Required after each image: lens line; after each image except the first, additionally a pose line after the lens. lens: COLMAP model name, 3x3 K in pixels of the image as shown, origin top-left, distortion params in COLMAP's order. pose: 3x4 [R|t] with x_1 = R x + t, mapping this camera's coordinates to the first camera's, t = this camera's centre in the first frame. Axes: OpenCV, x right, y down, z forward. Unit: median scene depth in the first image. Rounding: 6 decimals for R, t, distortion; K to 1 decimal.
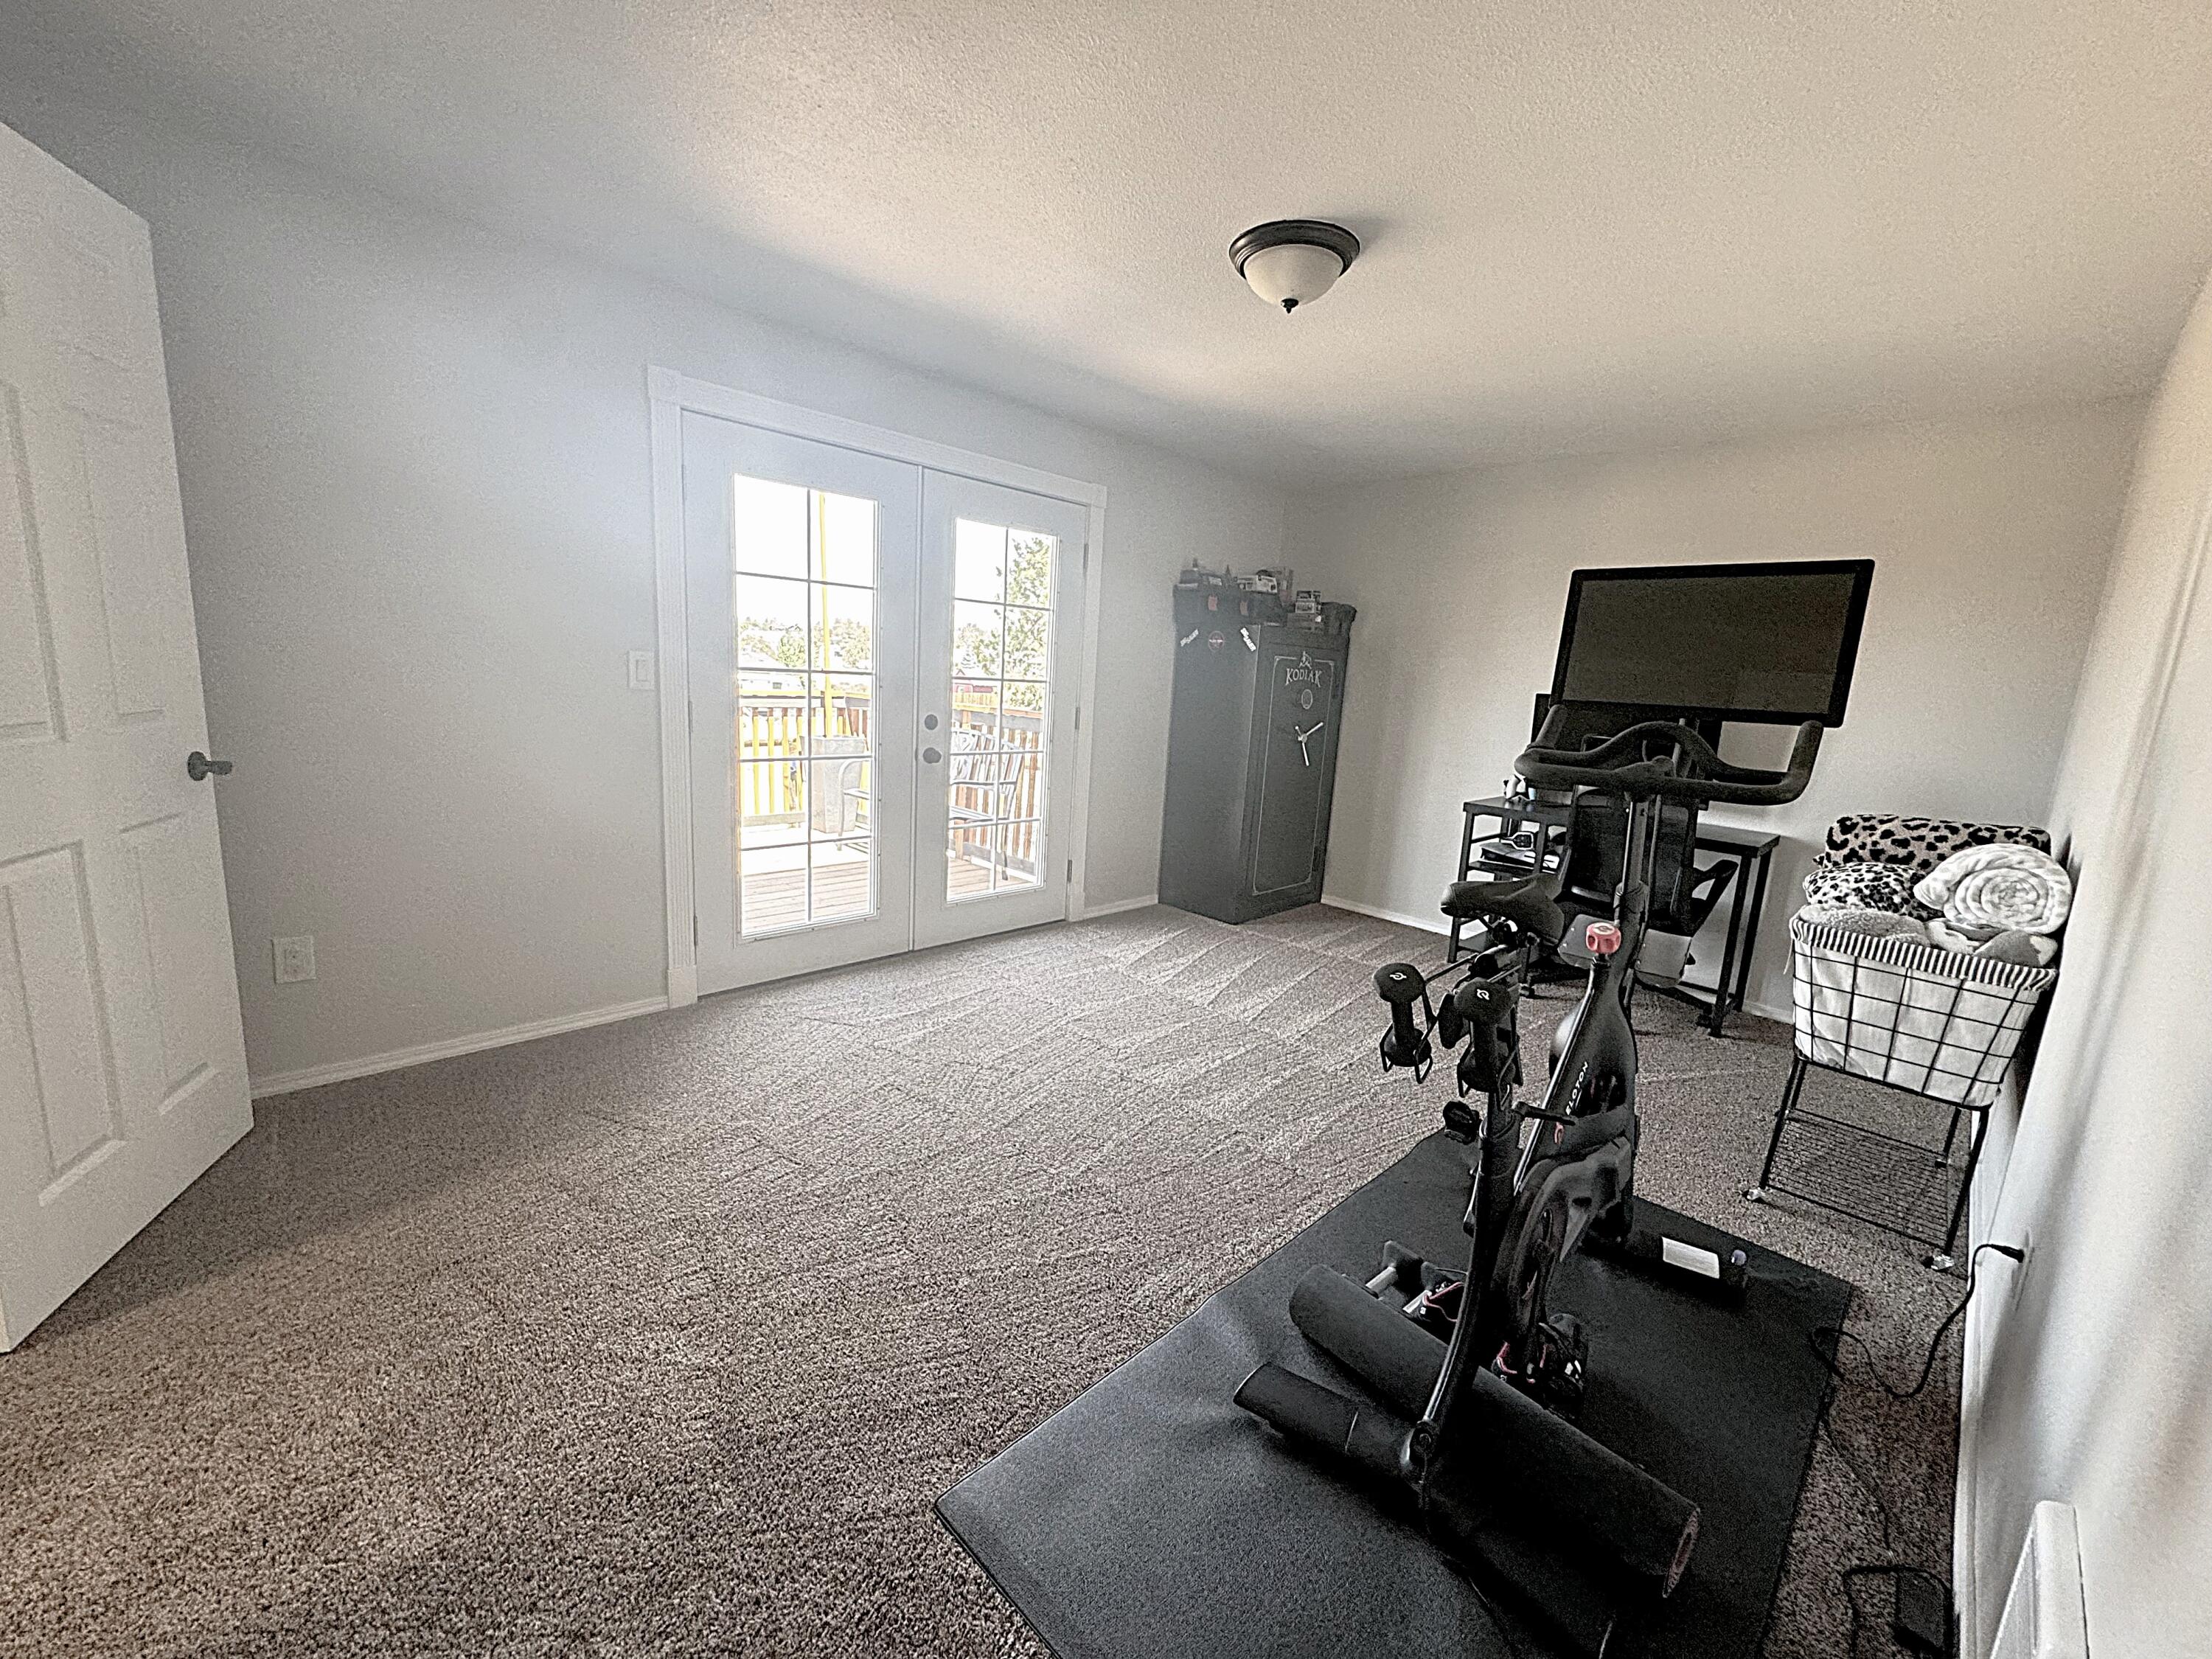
lens RADIAL K [[879.9, 0, 1106.0], [0, 879.9, 829.5], [0, 0, 1]] dist [-0.004618, 0.000966]
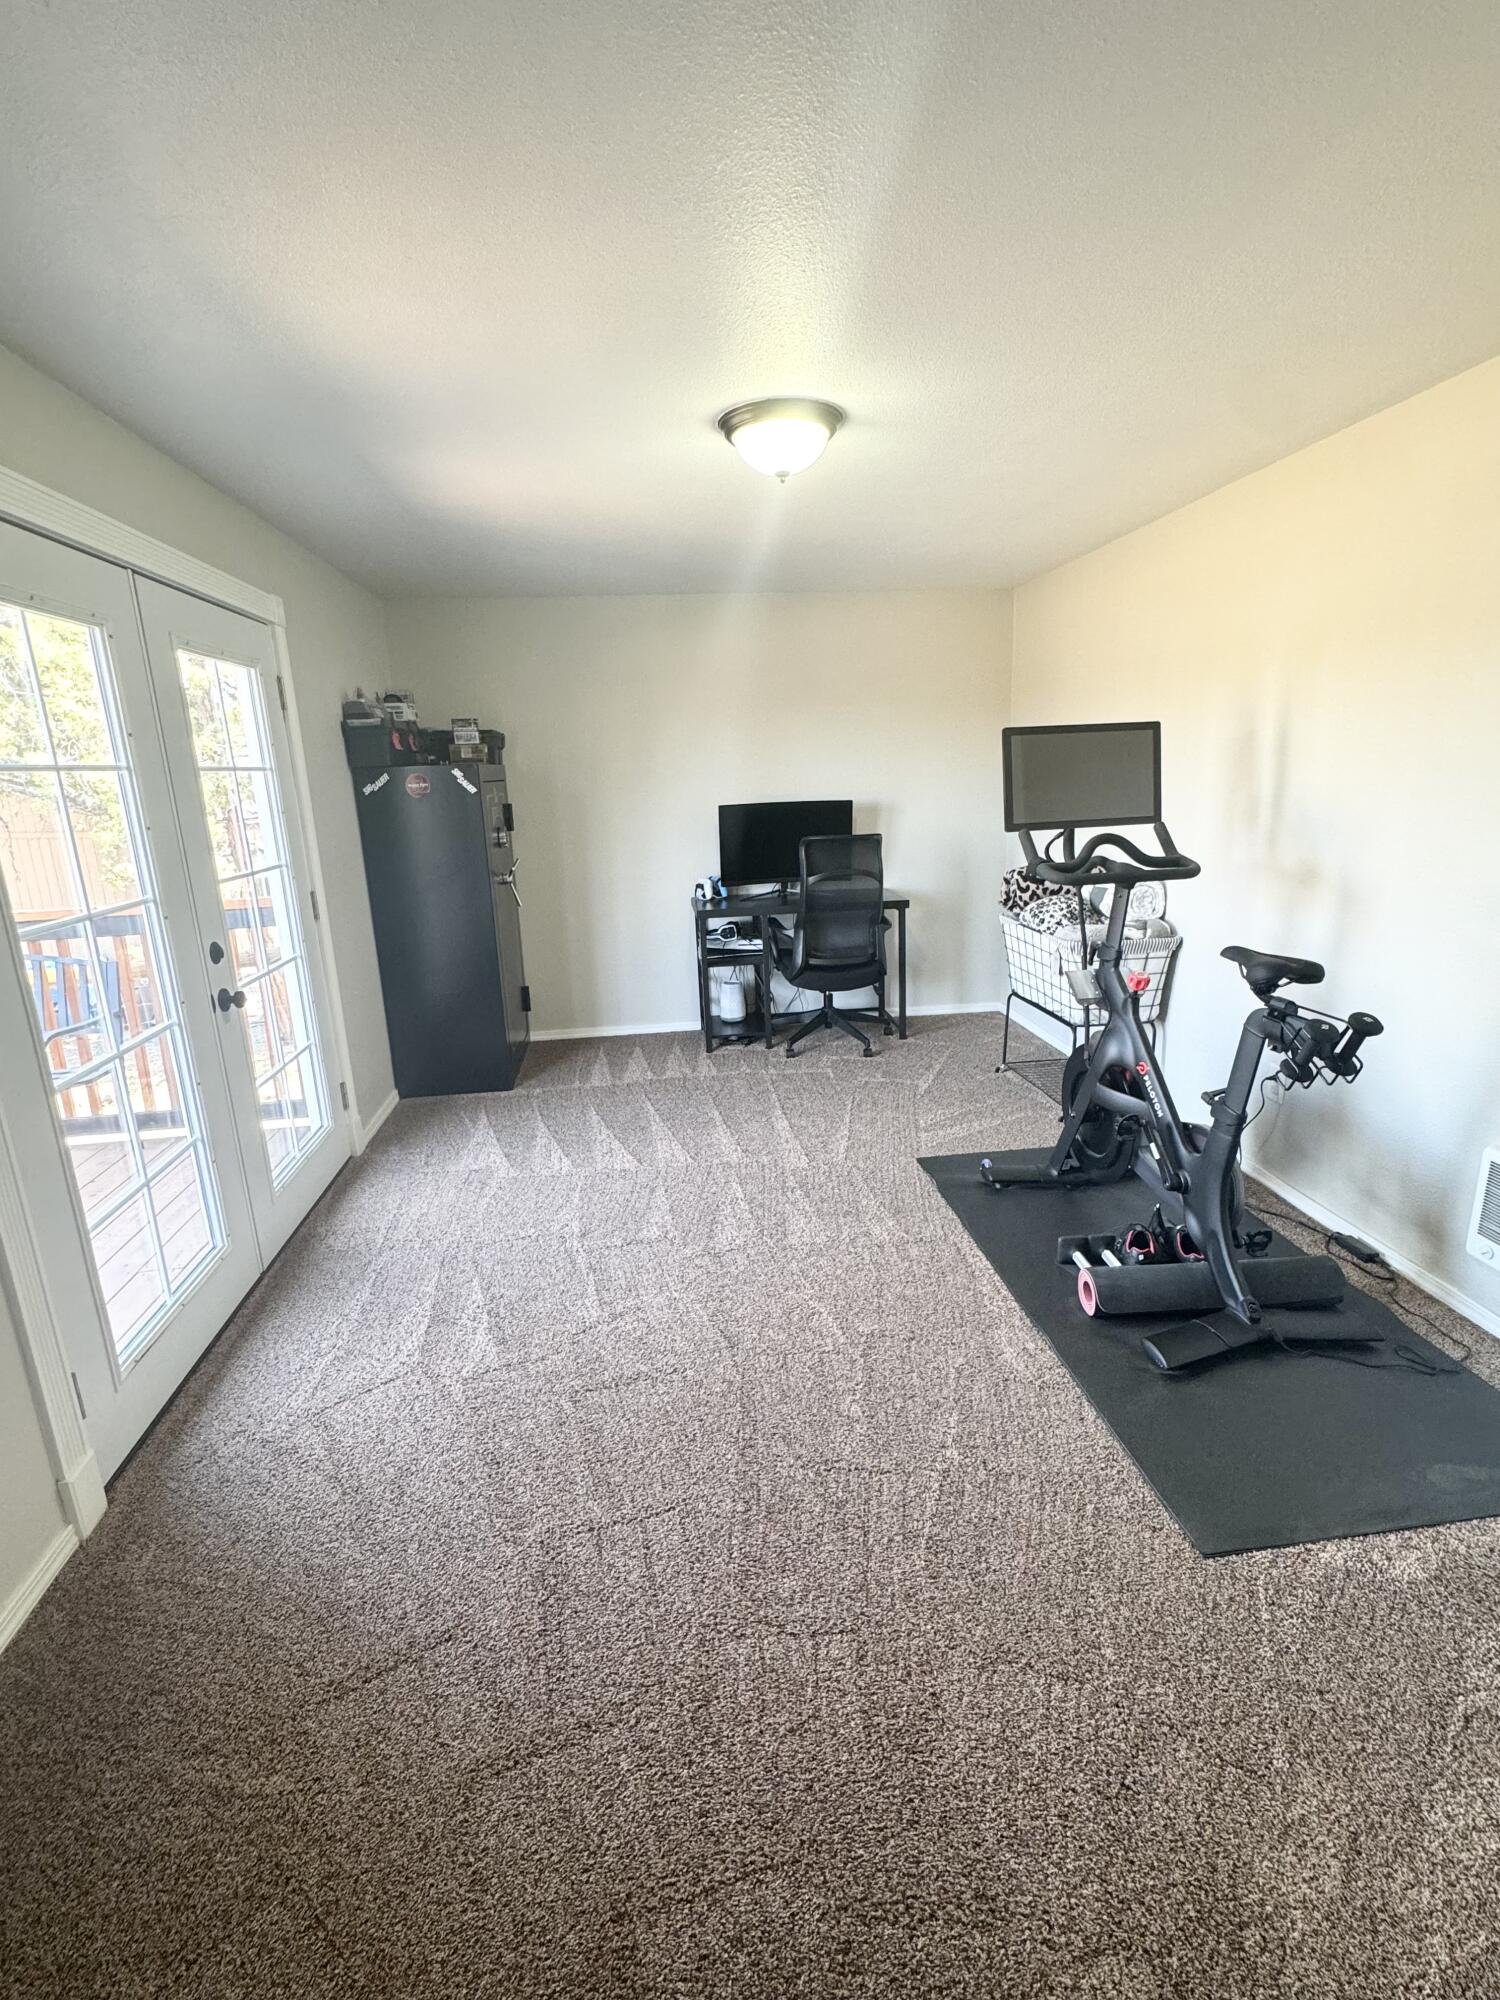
lens RADIAL K [[915.5, 0, 750.0], [0, 915.5, 1000.0], [0, 0, 1]] dist [-0.004208, 0.000268]
pose [[0.616164, -0.272475, 0.738985, -0.455736], [0.212367, 0.960979, 0.177257, -0.118052], [-0.758447, 0.047716, 0.649986, 0.210152]]
